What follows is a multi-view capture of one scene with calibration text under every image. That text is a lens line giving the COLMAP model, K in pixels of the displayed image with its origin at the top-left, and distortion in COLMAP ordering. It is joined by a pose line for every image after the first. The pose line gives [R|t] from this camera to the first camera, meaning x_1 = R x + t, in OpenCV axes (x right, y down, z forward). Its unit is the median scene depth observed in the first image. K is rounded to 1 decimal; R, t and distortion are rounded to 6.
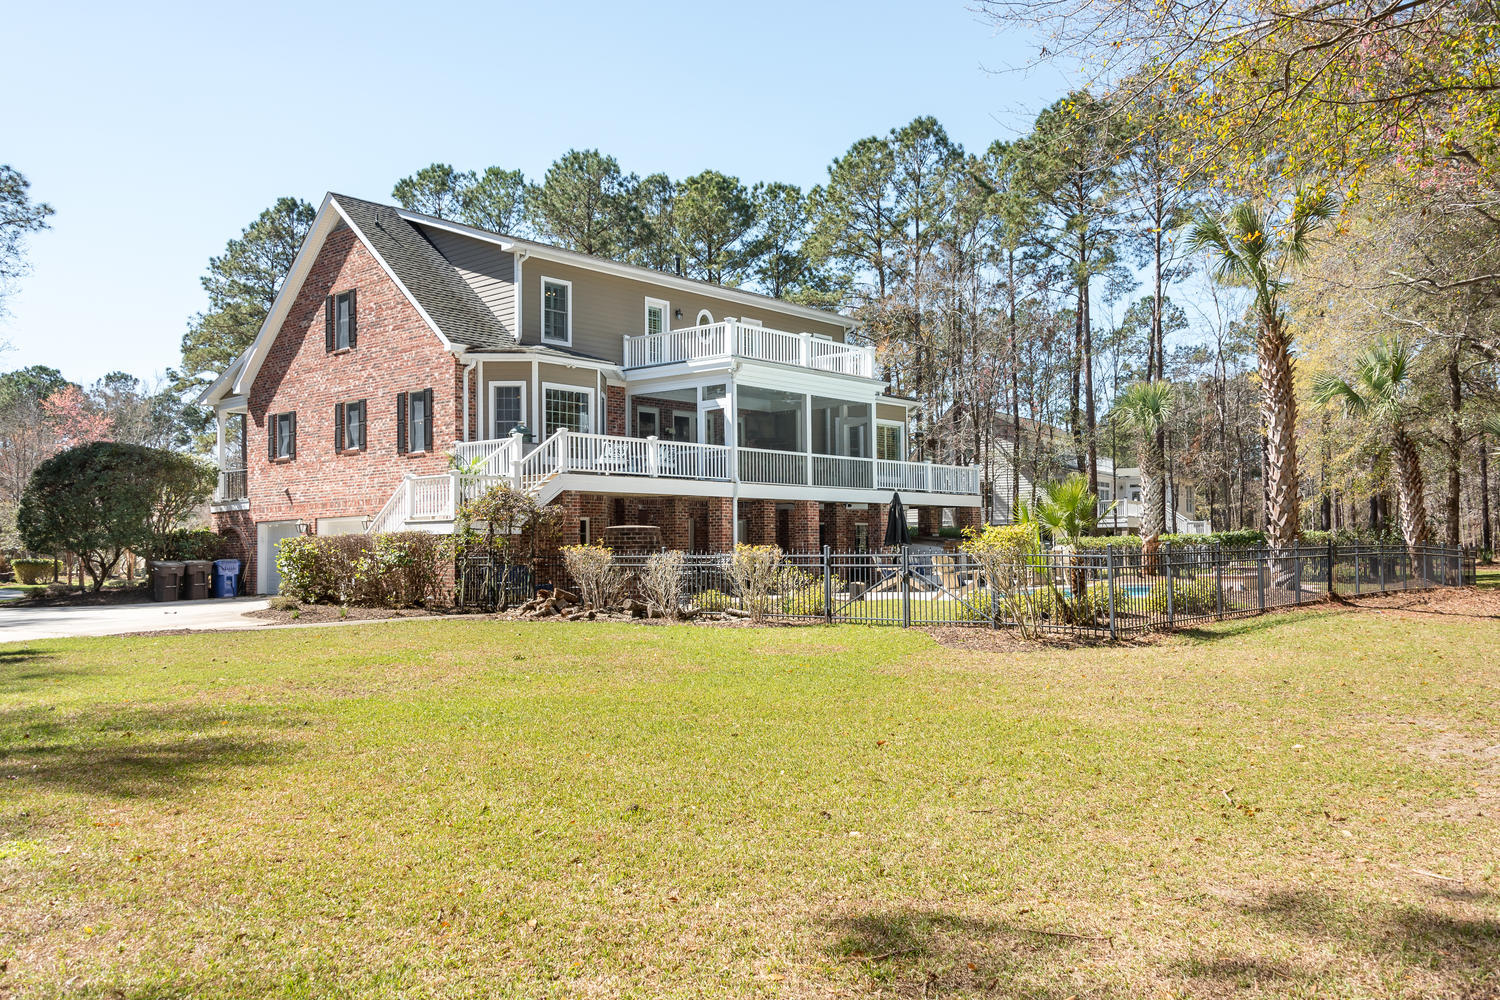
lens RADIAL K [[1267.3, 0, 751.2], [0, 1267.3, 495.2], [0, 0, 1]] dist [0.046131, 0.000726]
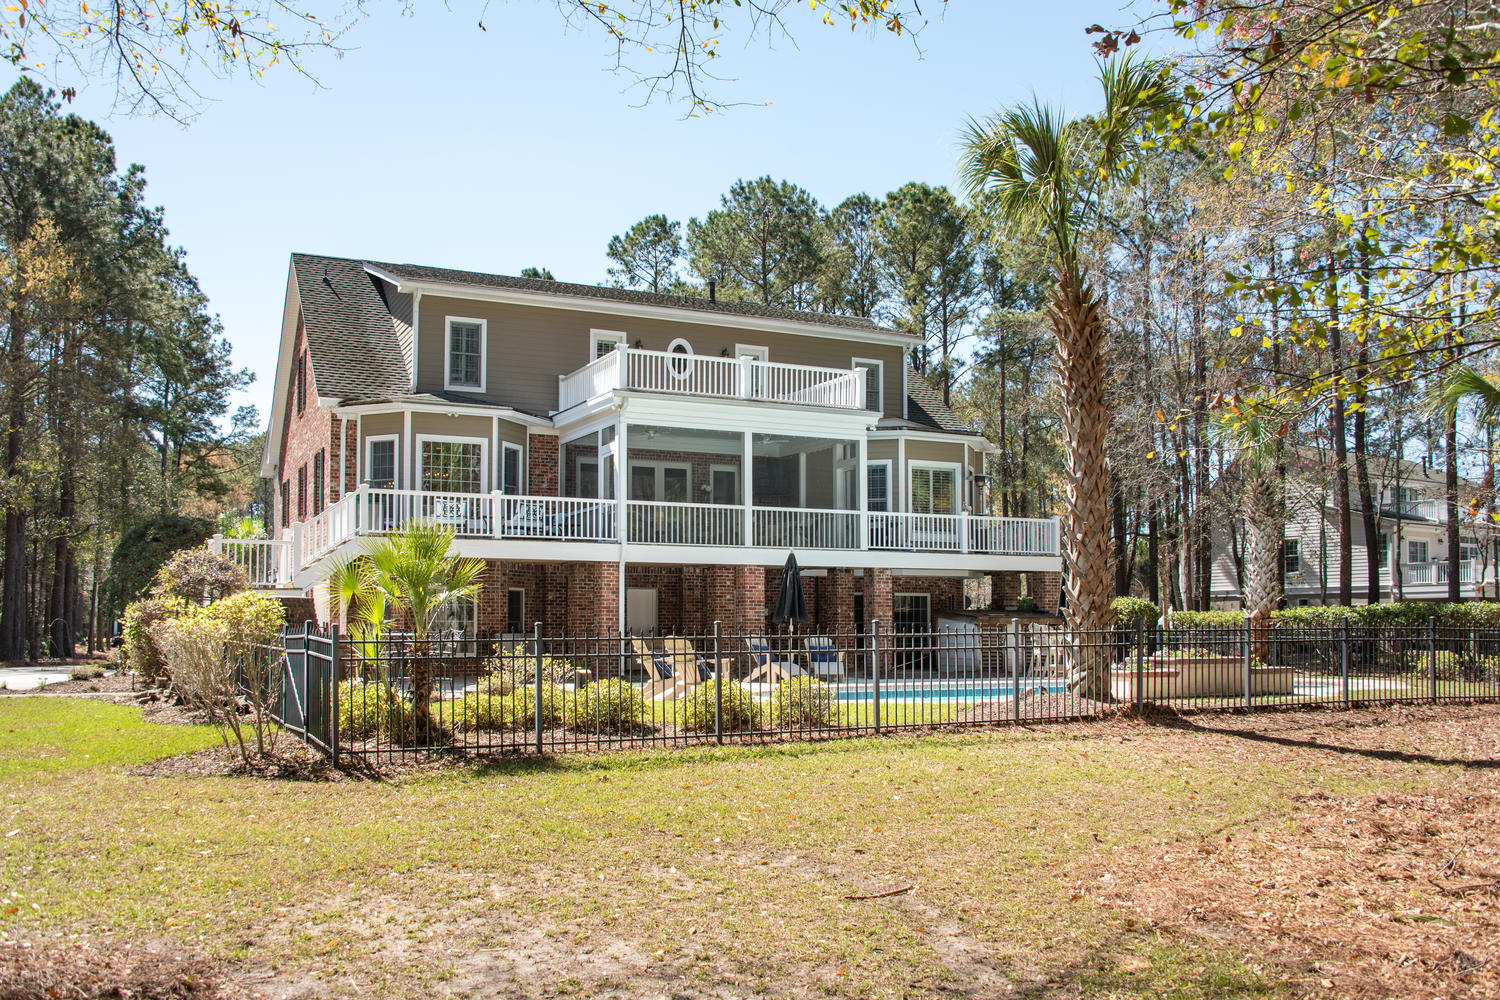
lens RADIAL K [[1335.1, 0, 749.7], [0, 1335.1, 506.8], [0, 0, 1]] dist [-0.053778, -0.002921]
pose [[0.899596, -0.028720, -0.435778, 0.425342], [0.009745, 0.998907, -0.045715, 0.006256], [0.436615, 0.036878, 0.898892, 0.253433]]
